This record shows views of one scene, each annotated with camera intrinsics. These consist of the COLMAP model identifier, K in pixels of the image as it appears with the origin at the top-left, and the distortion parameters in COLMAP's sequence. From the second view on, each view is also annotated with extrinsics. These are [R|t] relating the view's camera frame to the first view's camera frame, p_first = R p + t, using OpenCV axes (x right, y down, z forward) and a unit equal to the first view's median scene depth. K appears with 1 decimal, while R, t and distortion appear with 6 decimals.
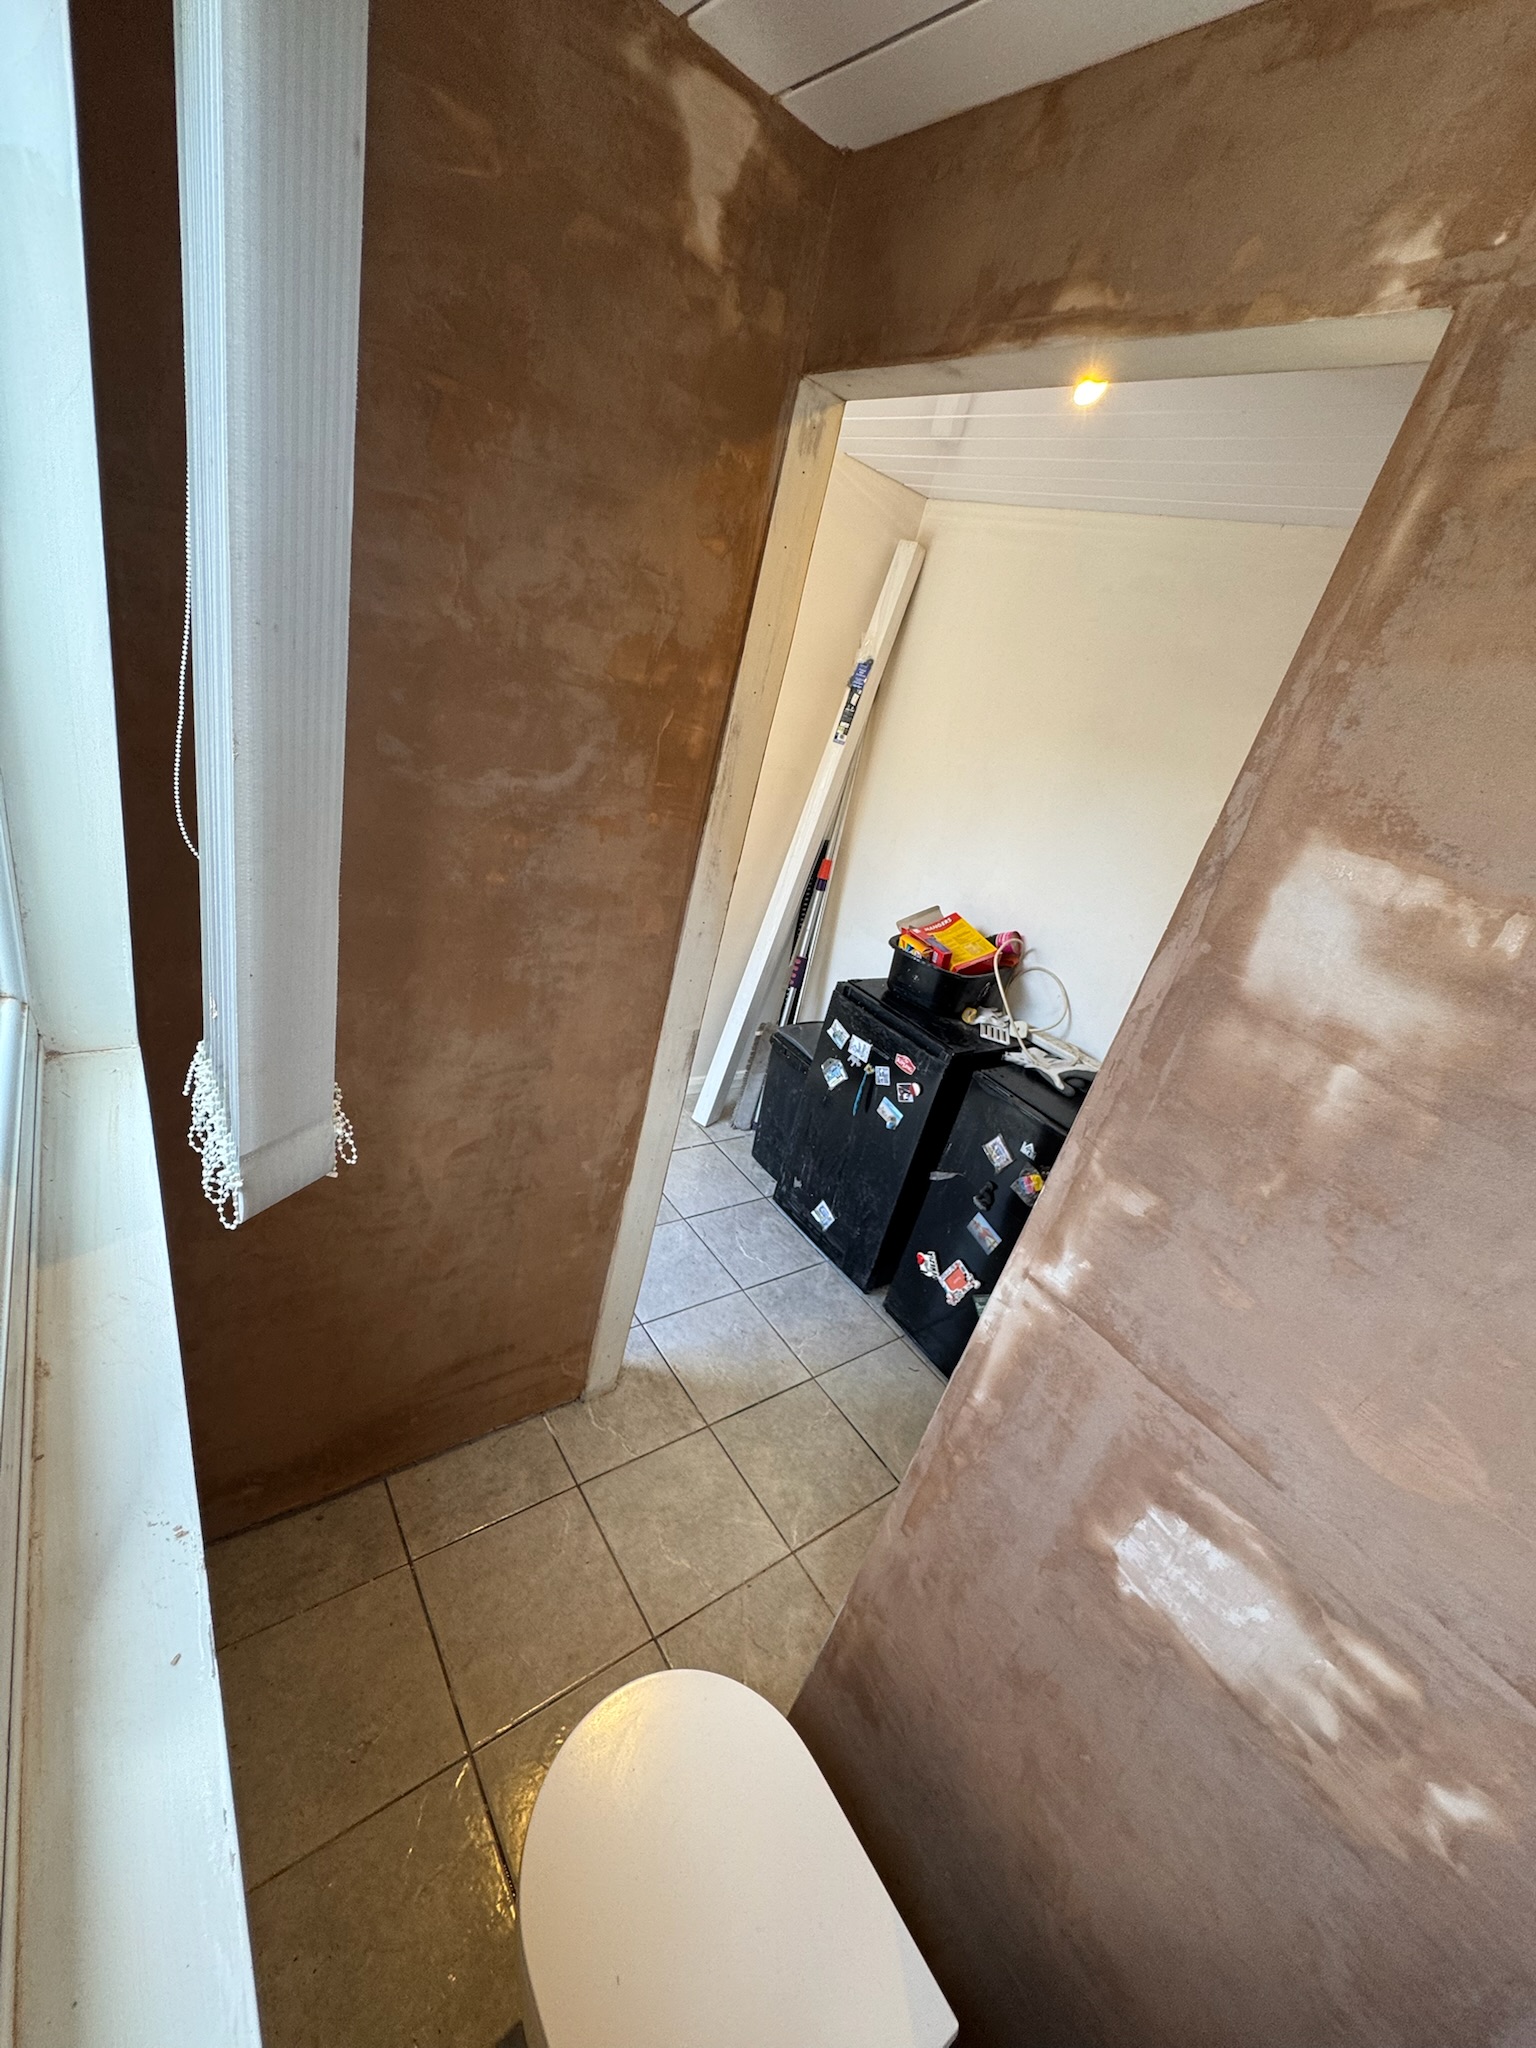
lens RADIAL K [[811.9, 0, 772.7], [0, 811.9, 1022.1], [0, 0, 1]] dist [-0.003249, -0.000018]
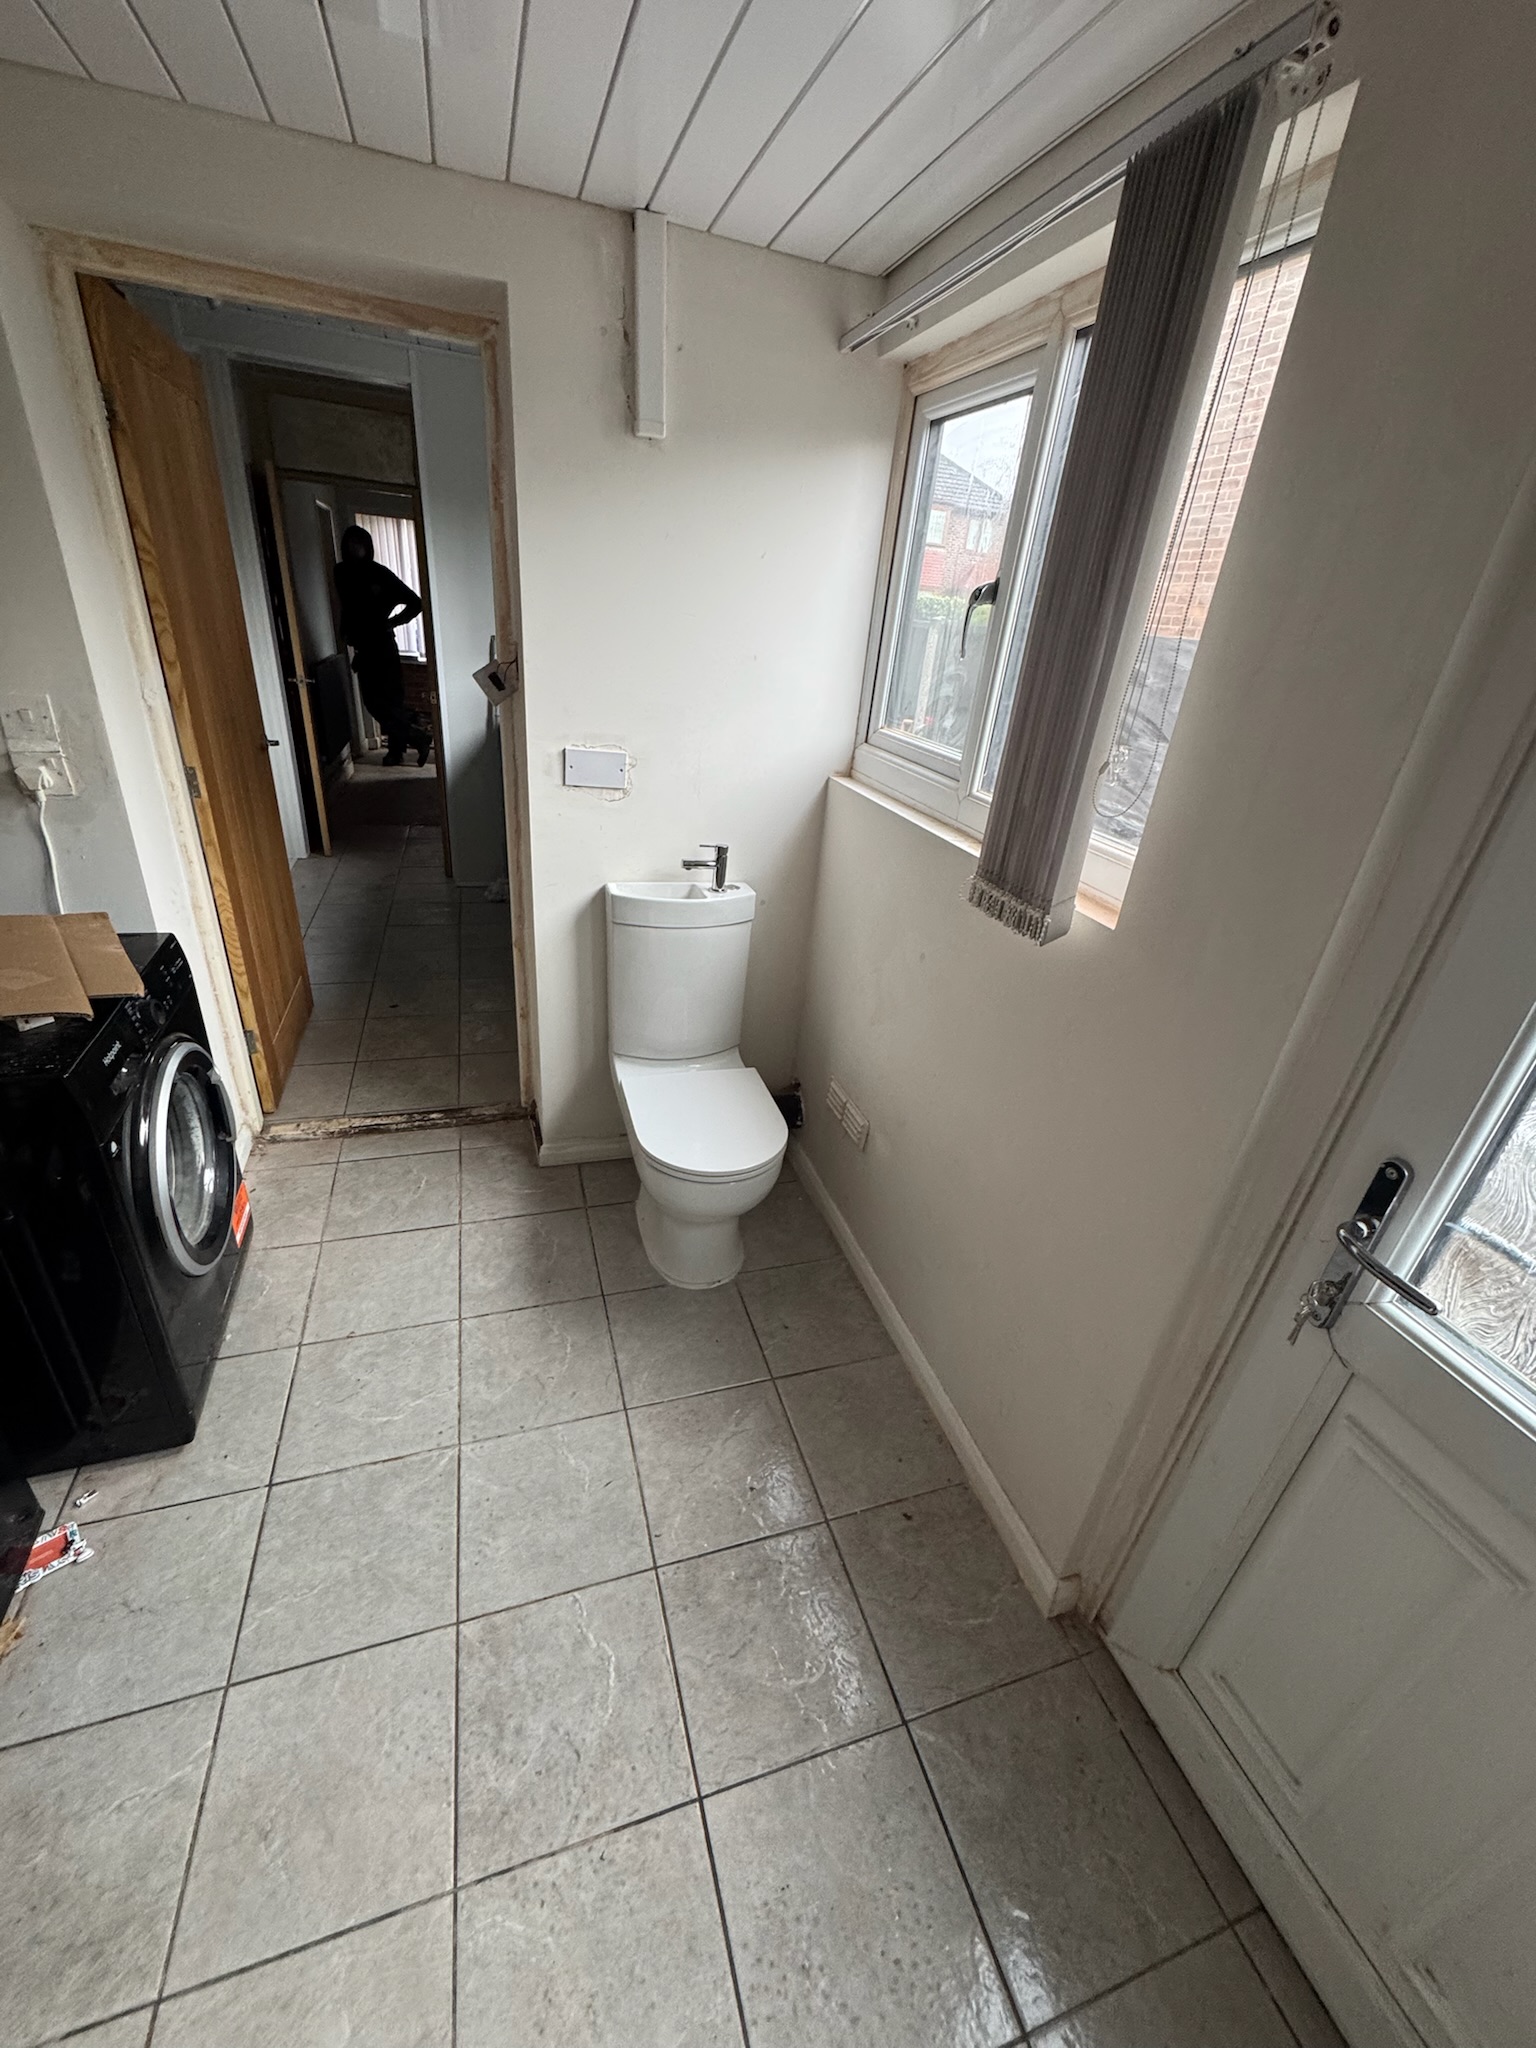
lens RADIAL K [[811.9, 0, 771.1], [0, 811.9, 1028.4], [0, 0, 1]] dist [-0.003249, -0.000018]
pose [[-0.892764, -0.432729, 0.125372, -0.310010], [-0.161138, 0.566571, 0.808104, -0.679530], [-0.420722, 0.701244, -0.575543, 1.533747]]
